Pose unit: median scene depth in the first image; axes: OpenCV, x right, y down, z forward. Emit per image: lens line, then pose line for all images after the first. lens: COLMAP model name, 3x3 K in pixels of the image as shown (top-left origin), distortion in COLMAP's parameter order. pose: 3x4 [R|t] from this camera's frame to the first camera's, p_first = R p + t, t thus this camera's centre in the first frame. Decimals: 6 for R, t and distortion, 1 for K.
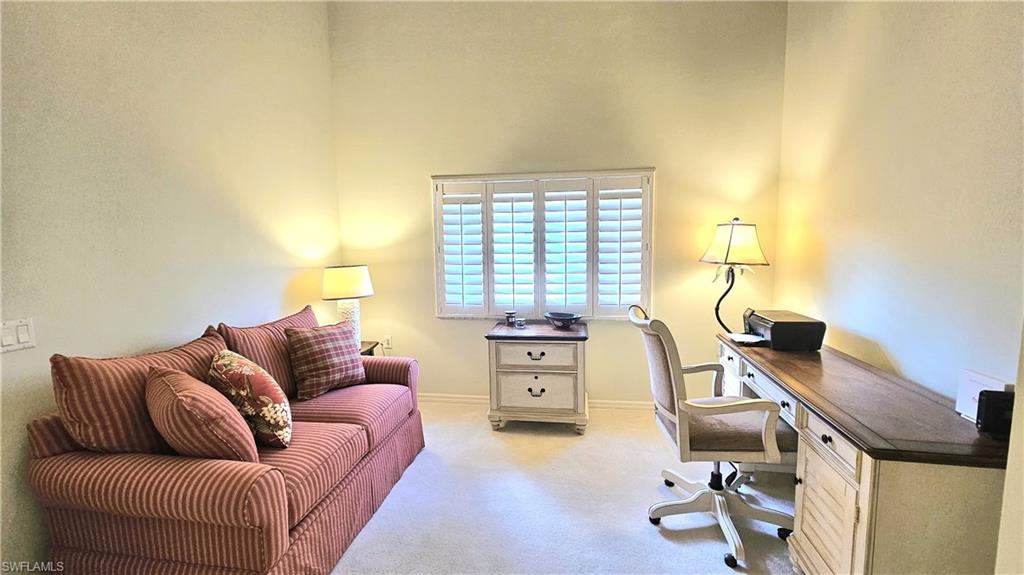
lens RADIAL K [[417.4, 0, 514.8], [0, 417.4, 284.3], [0, 0, 1]] dist [0.000548, 0.000164]
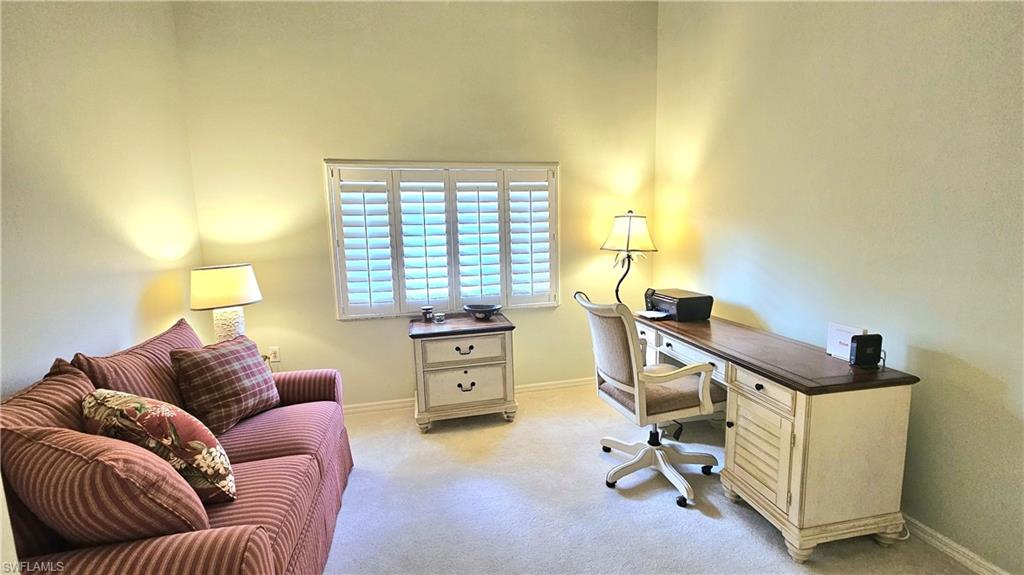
lens RADIAL K [[417.4, 0, 514.8], [0, 417.4, 284.3], [0, 0, 1]] dist [0.000548, 0.000164]
pose [[0.928696, -0.056399, 0.366529, -0.225816], [0.048330, 0.998345, 0.031162, -0.009091], [-0.367680, -0.011225, 0.929885, 0.056568]]
